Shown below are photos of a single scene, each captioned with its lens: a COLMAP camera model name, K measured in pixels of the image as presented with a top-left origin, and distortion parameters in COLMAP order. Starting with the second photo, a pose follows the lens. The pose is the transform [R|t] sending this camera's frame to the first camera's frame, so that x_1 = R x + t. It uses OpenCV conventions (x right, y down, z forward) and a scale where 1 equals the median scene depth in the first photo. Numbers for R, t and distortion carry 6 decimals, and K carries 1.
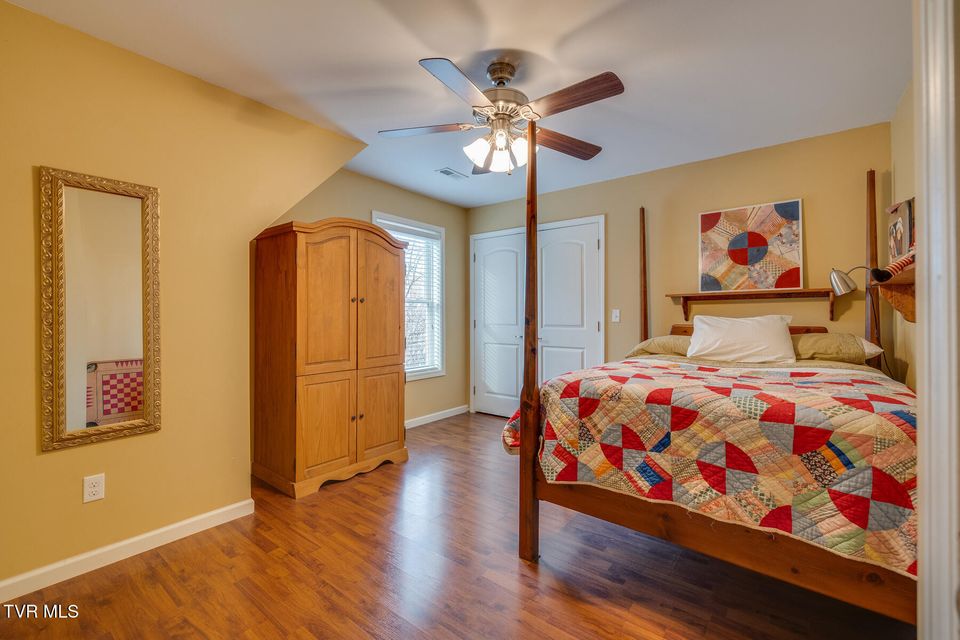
lens RADIAL K [[407.0, 0, 477.9], [0, 407.0, 314.8], [0, 0, 1]] dist [-0.005853, -0.000464]
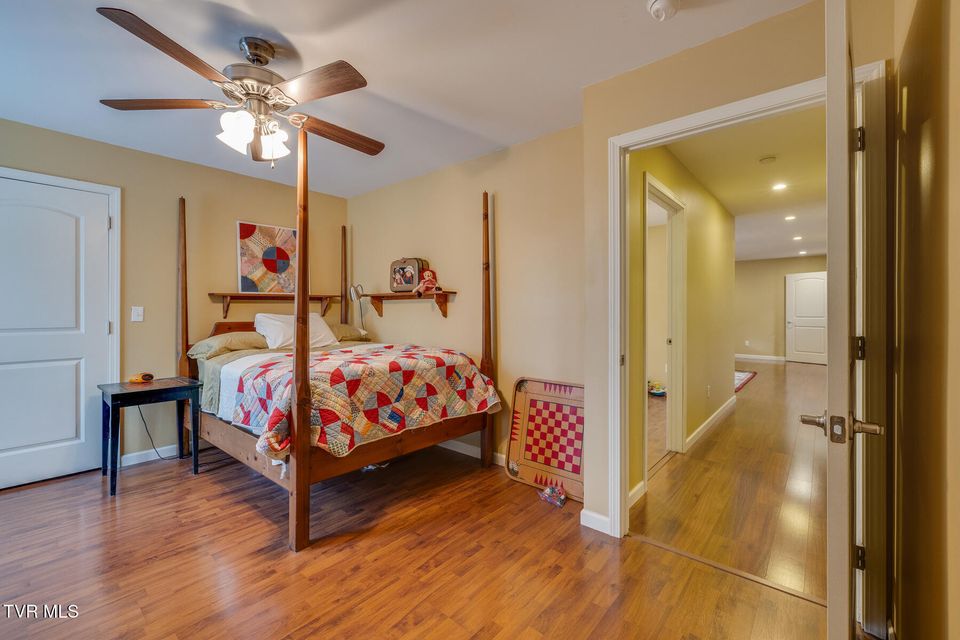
lens RADIAL K [[407.0, 0, 477.9], [0, 407.0, 314.8], [0, 0, 1]] dist [-0.005853, -0.000464]
pose [[0.035951, -0.010920, 0.999294, -1.003439], [-0.002937, 0.999935, 0.011033, -0.015458], [-0.999349, -0.003332, 0.035916, 0.569554]]
